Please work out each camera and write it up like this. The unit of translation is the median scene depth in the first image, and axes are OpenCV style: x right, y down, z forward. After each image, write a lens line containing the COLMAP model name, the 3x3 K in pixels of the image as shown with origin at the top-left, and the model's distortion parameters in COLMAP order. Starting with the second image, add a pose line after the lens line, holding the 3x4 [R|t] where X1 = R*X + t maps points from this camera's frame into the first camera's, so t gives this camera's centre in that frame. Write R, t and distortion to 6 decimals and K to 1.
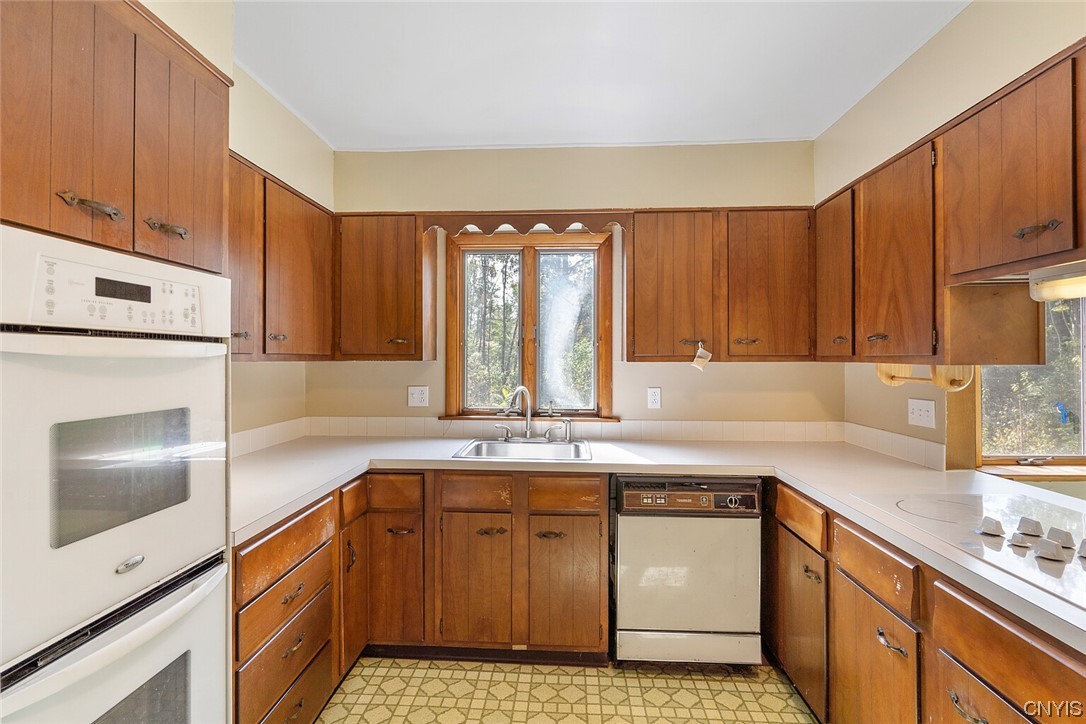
lens RADIAL K [[503.2, 0, 542.5], [0, 503.2, 355.8], [0, 0, 1]] dist [-0.008064, 0.005754]
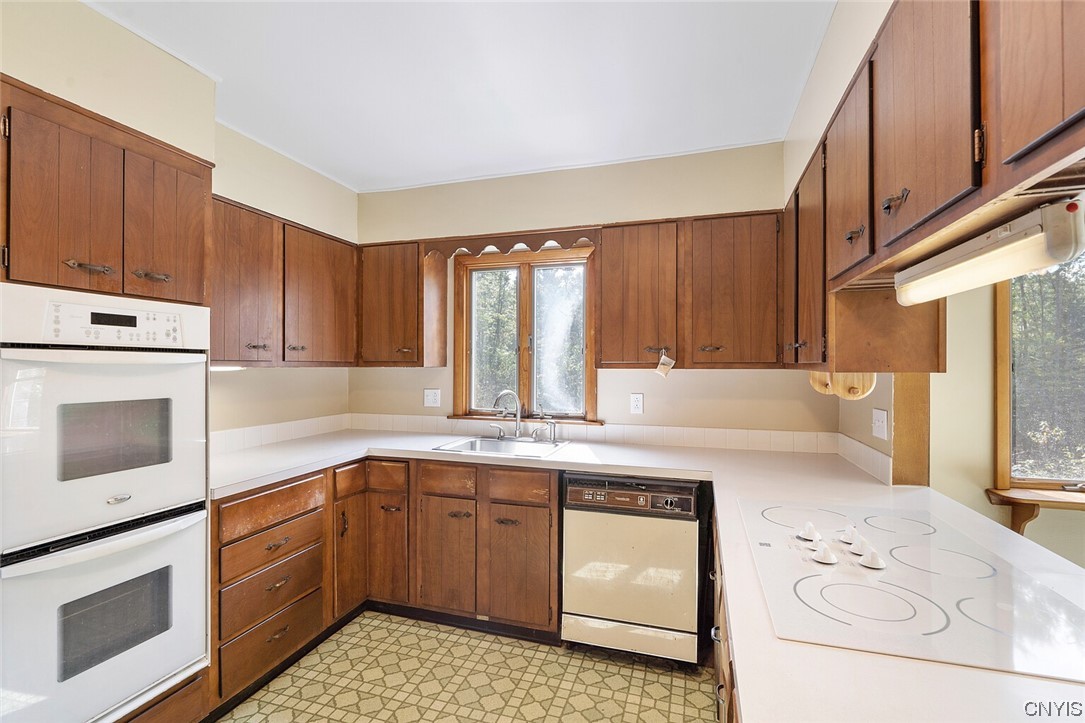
lens RADIAL K [[499.8, 0, 537.0], [0, 499.8, 366.5], [0, 0, 1]] dist [-0.002813, 0.000235]
pose [[0.966718, 0.002296, -0.255833, 0.366212], [-0.000601, 0.999977, 0.006702, 0.000597], [0.255843, -0.006325, 0.966698, -0.064878]]
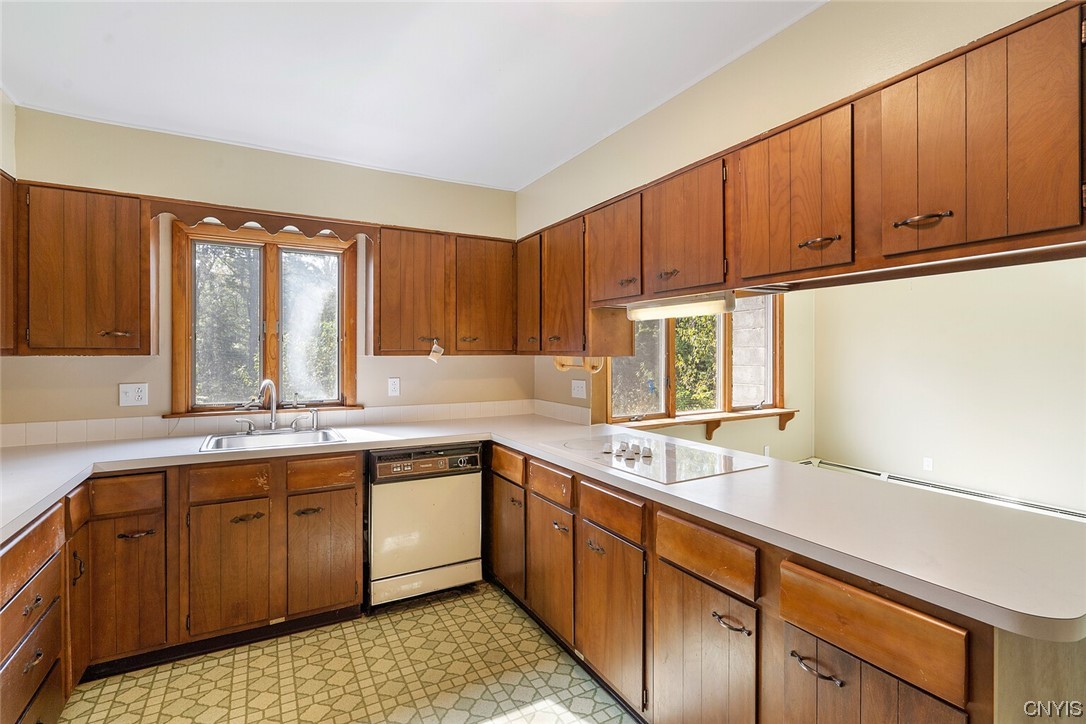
lens RADIAL K [[507.5, 0, 543.2], [0, 507.5, 353.1], [0, 0, 1]] dist [-0.000909, 0.000136]
pose [[0.844833, -0.001020, 0.535029, -0.146745], [-0.002630, 0.999978, 0.006060, -0.002555], [-0.535024, -0.006527, 0.844812, -0.224006]]
